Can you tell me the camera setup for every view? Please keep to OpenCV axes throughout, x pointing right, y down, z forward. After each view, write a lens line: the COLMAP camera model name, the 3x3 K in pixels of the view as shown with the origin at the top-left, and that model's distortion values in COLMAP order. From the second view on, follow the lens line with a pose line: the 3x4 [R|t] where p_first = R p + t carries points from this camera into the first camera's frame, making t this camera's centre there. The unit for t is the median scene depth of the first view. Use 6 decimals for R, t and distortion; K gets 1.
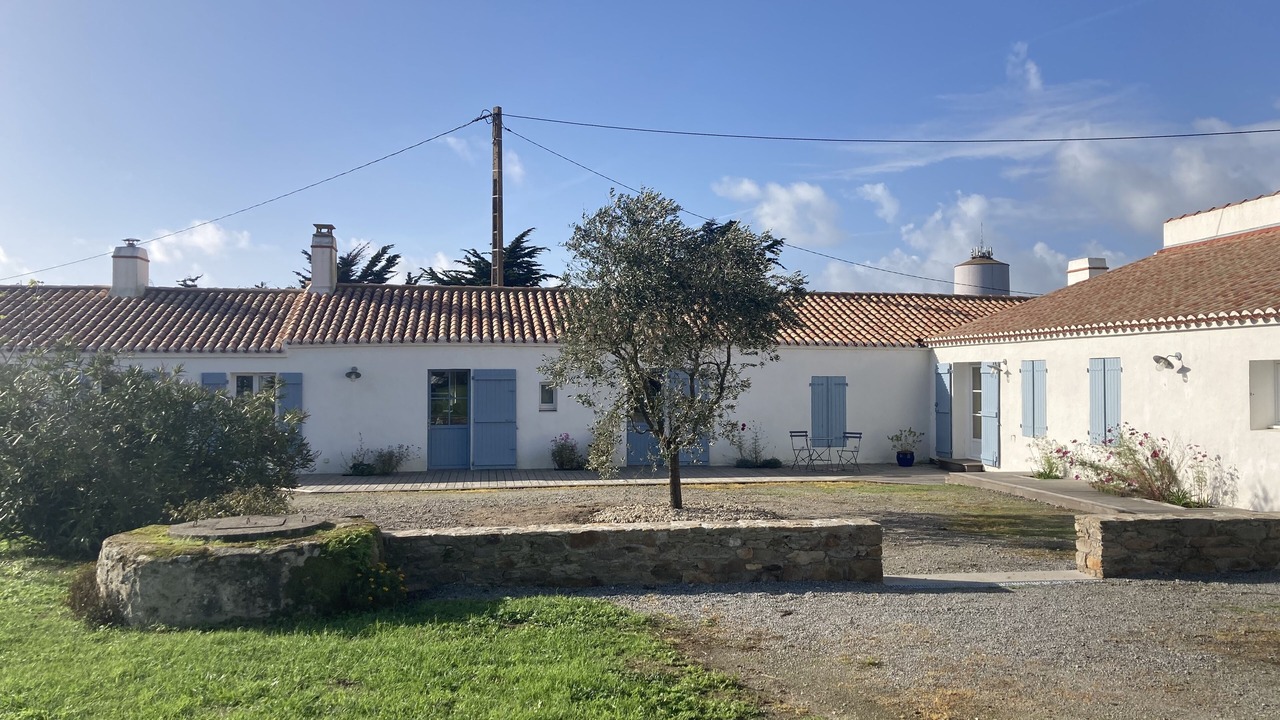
lens RADIAL K [[1073.2, 0, 640.0], [0, 1073.2, 360.0], [0, 0, 1]] dist [-0.007496, -0.014839]
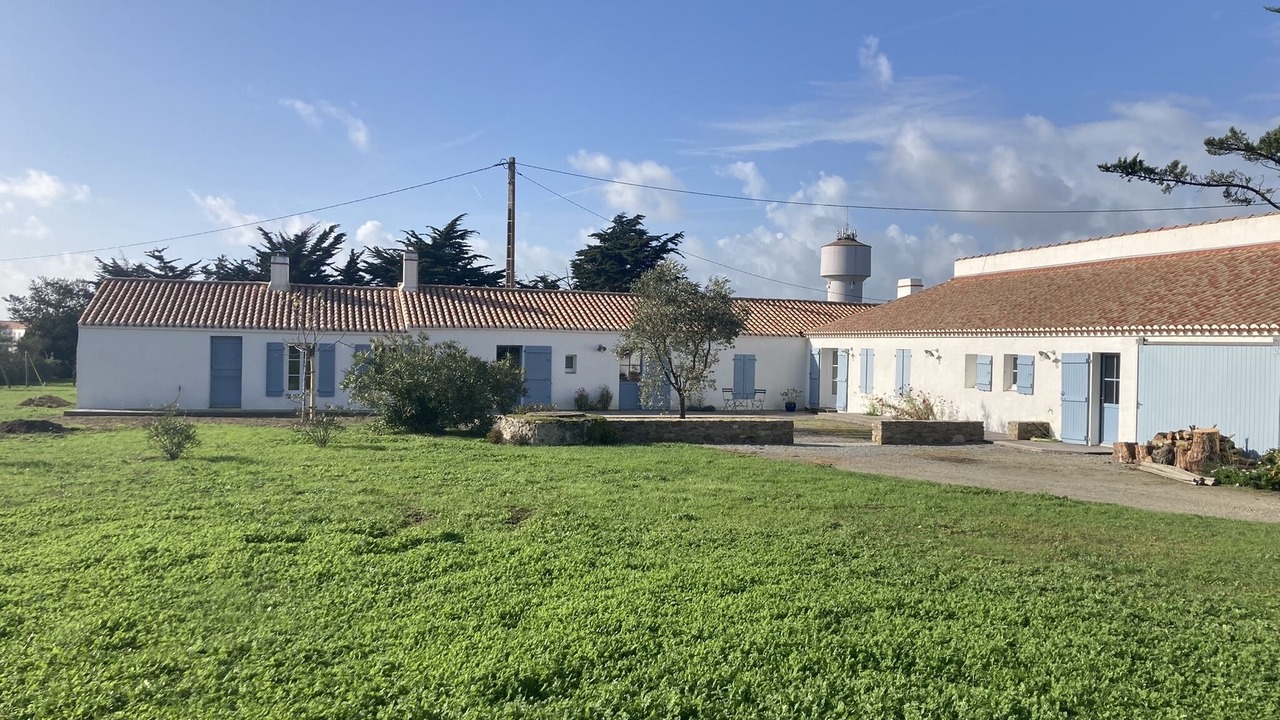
lens RADIAL K [[1073.2, 0, 640.0], [0, 1073.2, 360.0], [0, 0, 1]] dist [-0.007496, -0.014839]
pose [[0.992466, 0.020469, 0.120798, -0.145395], [-0.024202, 0.999271, 0.029518, -0.016794], [-0.120106, -0.032219, 0.992238, -0.476884]]
